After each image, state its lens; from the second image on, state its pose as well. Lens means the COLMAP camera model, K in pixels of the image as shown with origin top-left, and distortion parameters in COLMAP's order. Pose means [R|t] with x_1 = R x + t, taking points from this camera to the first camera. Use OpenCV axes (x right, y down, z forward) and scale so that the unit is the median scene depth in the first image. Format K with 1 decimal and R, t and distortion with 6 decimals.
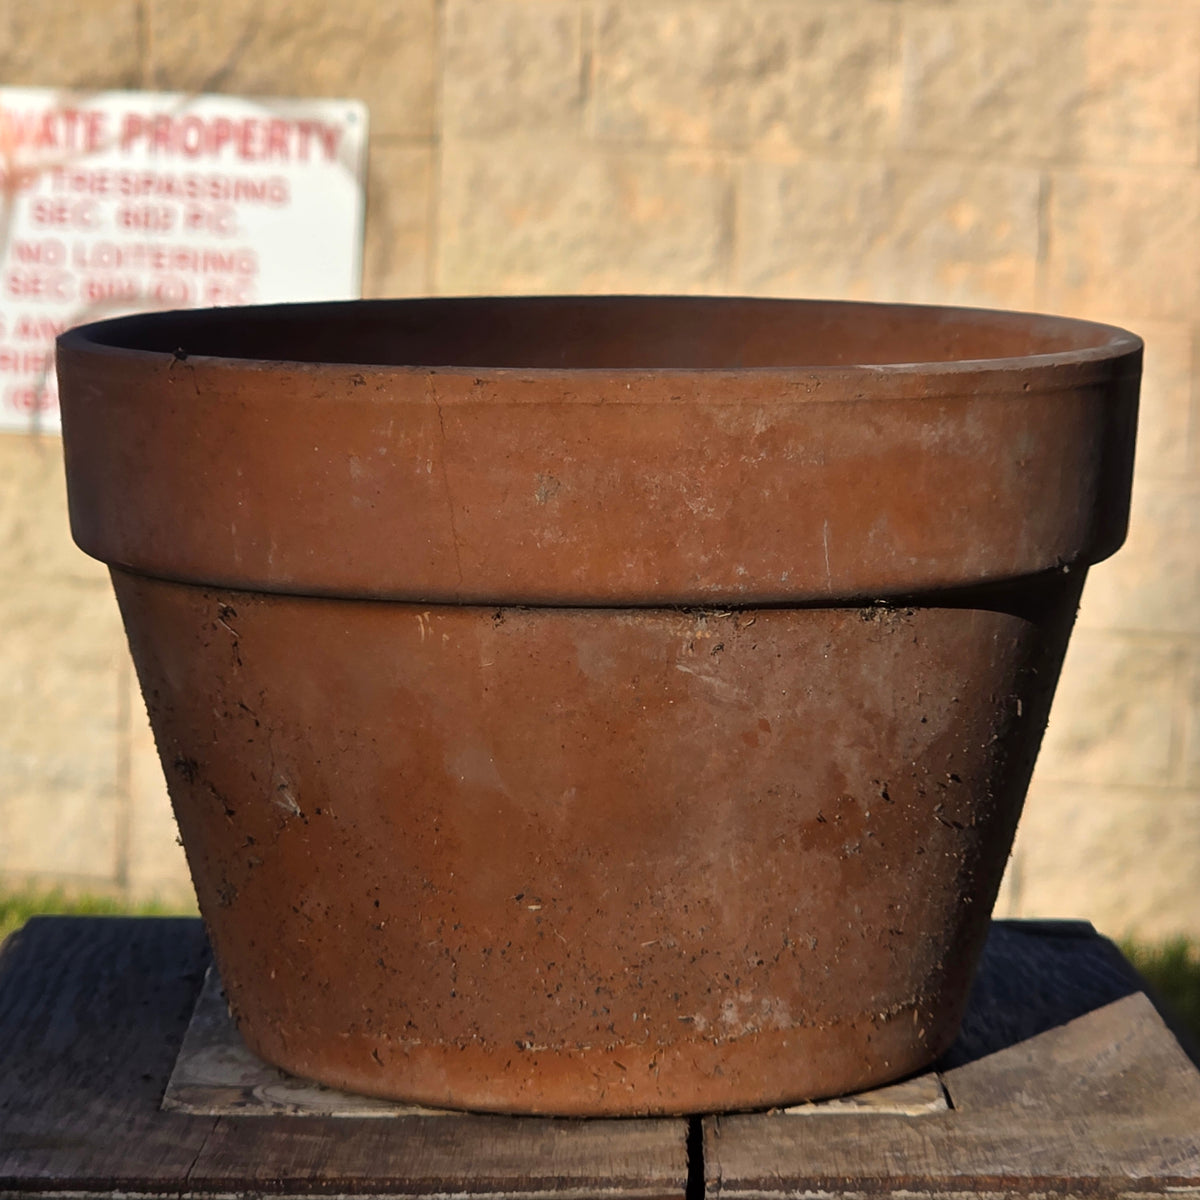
lens RADIAL K [[4800.9, 0, 634.3], [0, 4800.9, 598.8], [0, 0, 1]] dist [-1.108266, 21.395417]
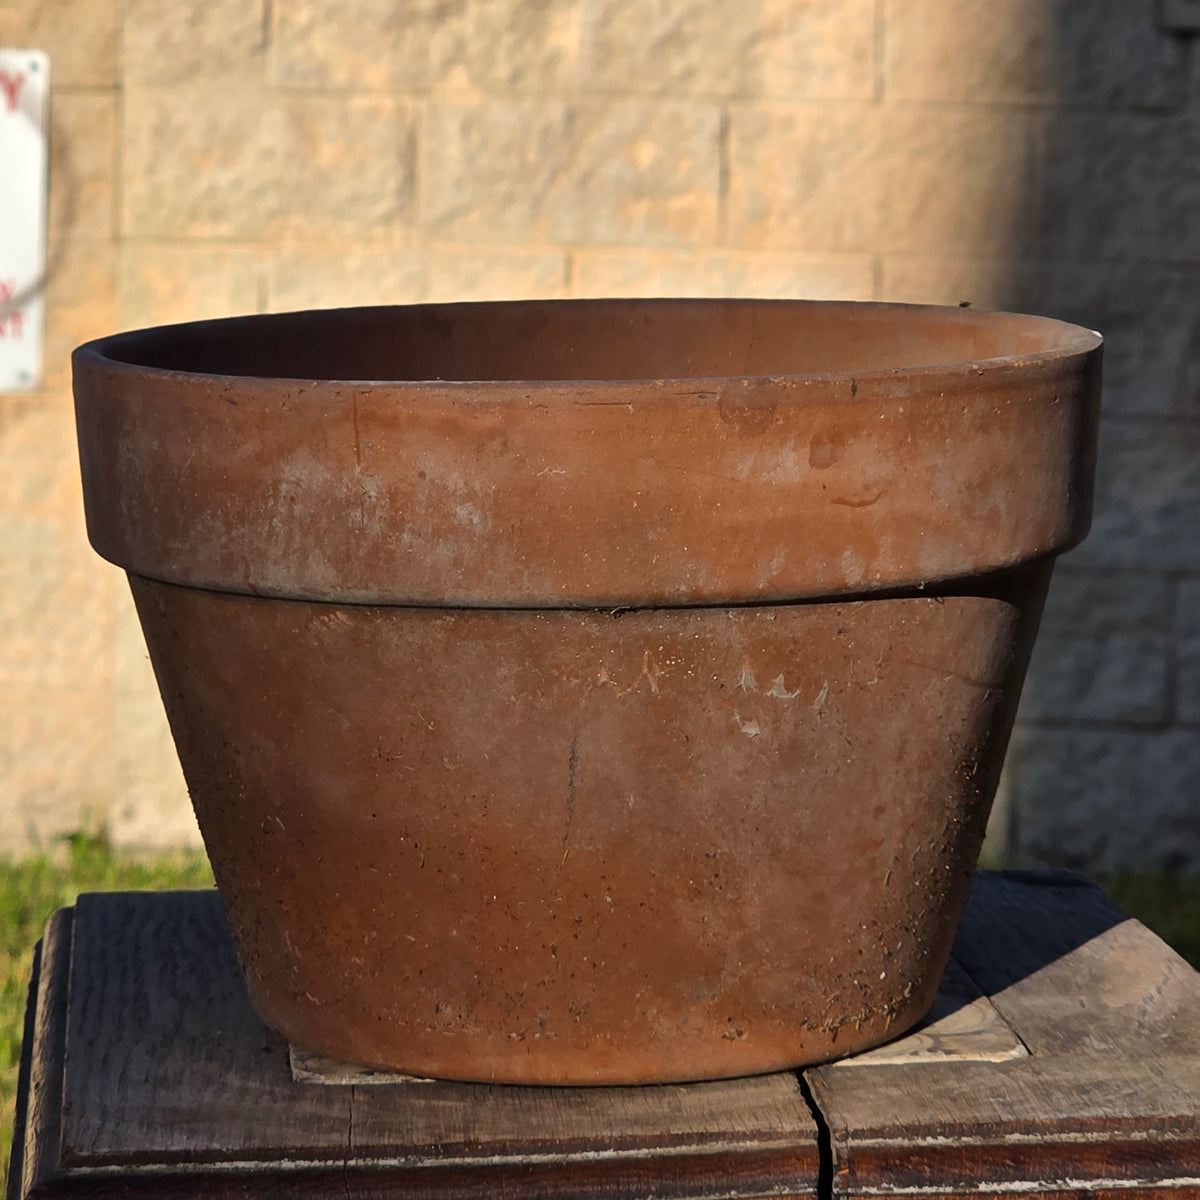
lens RADIAL K [[4769.8, 0, 638.1], [0, 4769.8, 575.6], [0, 0, 1]] dist [-1.406599, 30.440225]
pose [[0.996477, -0.024367, 0.080249, -0.105132], [0.023482, 0.999653, 0.011957, -0.015899], [-0.080513, -0.010031, 0.996703, -0.052967]]
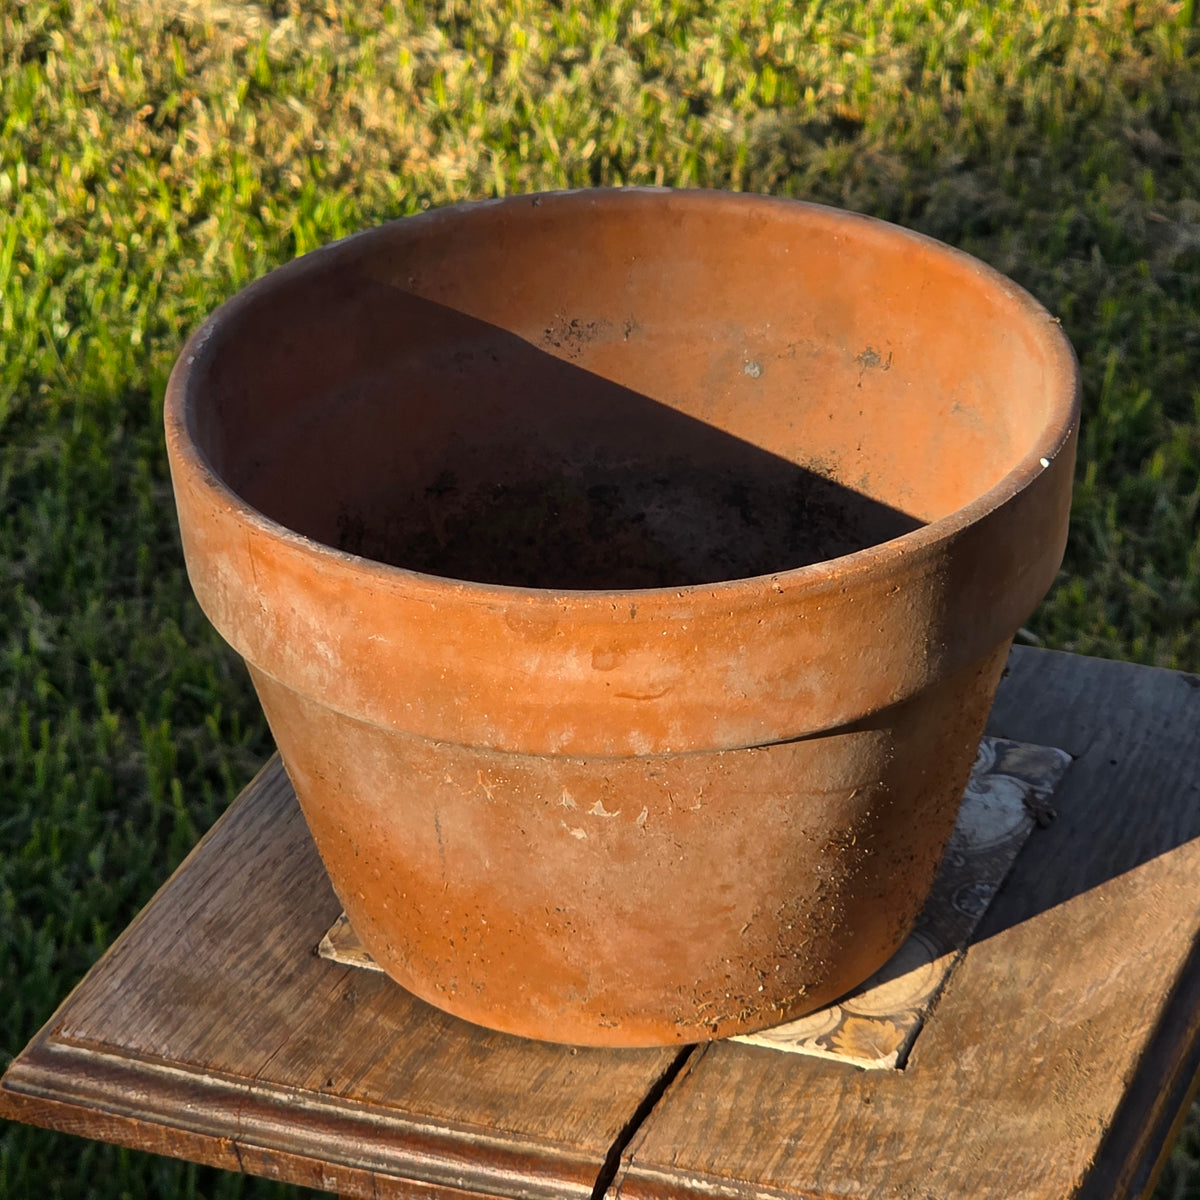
lens RADIAL K [[4769.8, 0, 638.1], [0, 4769.8, 575.6], [0, 0, 1]] dist [-1.406599, 30.440225]
pose [[0.927204, 0.162340, -0.337547, 0.399321], [-0.022987, 0.924156, 0.381323, -0.479179], [0.373850, -0.345805, 0.860613, -0.037628]]
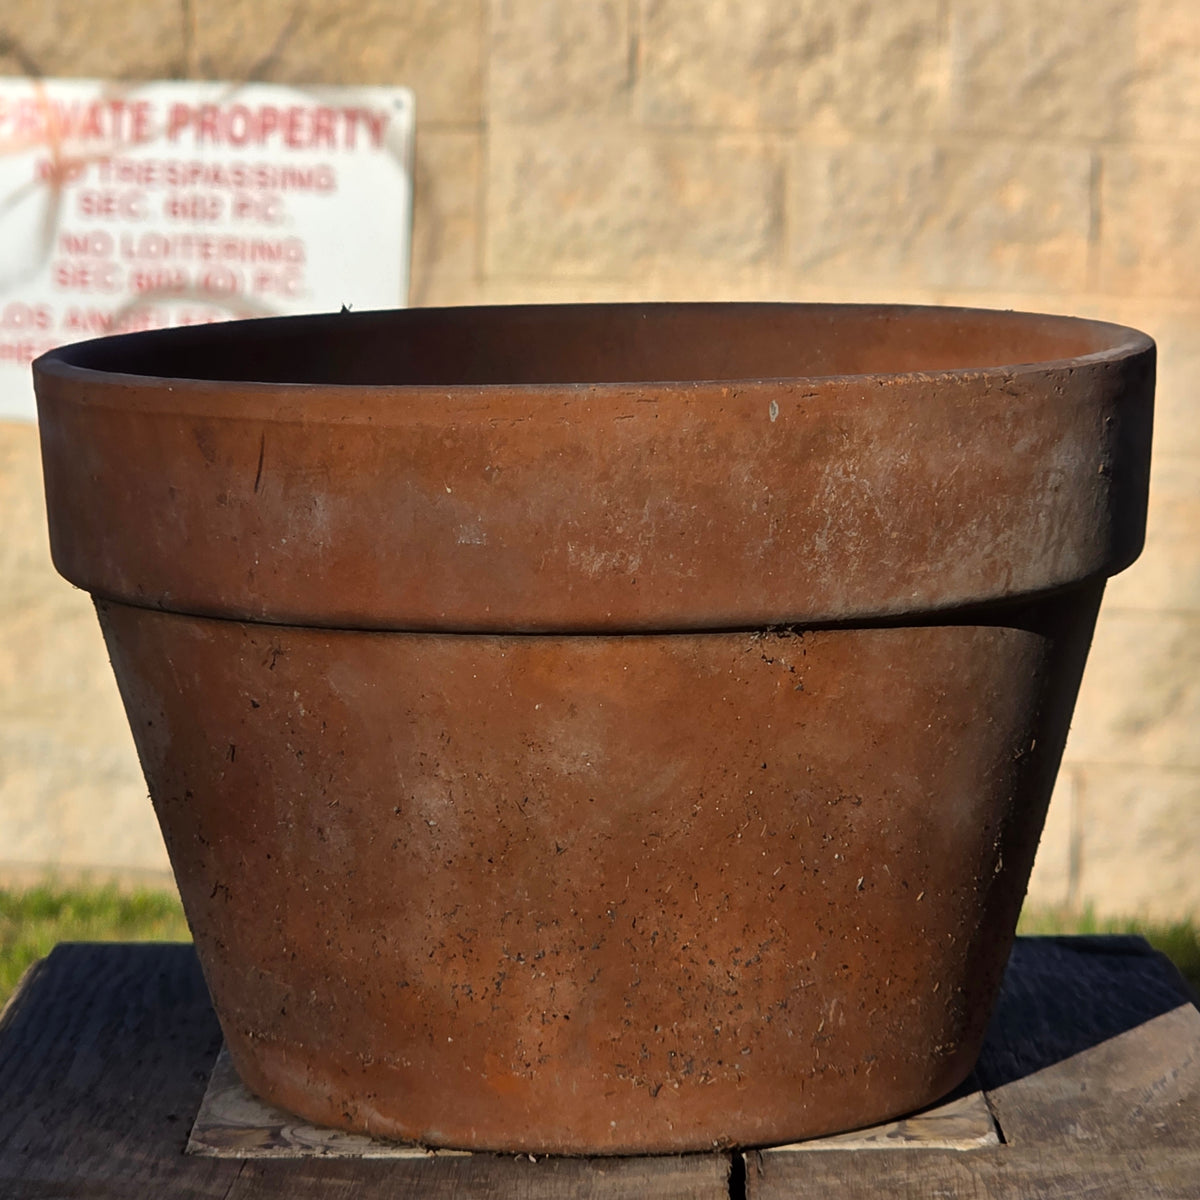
lens RADIAL K [[4800.9, 0, 634.3], [0, 4800.9, 598.8], [0, 0, 1]] dist [-1.108266, 21.395417]
pose [[0.999860, -0.011650, -0.011969, 0.004656], [0.011698, 0.999924, 0.003913, -0.008091], [0.011923, -0.004052, 0.999921, 0.034056]]
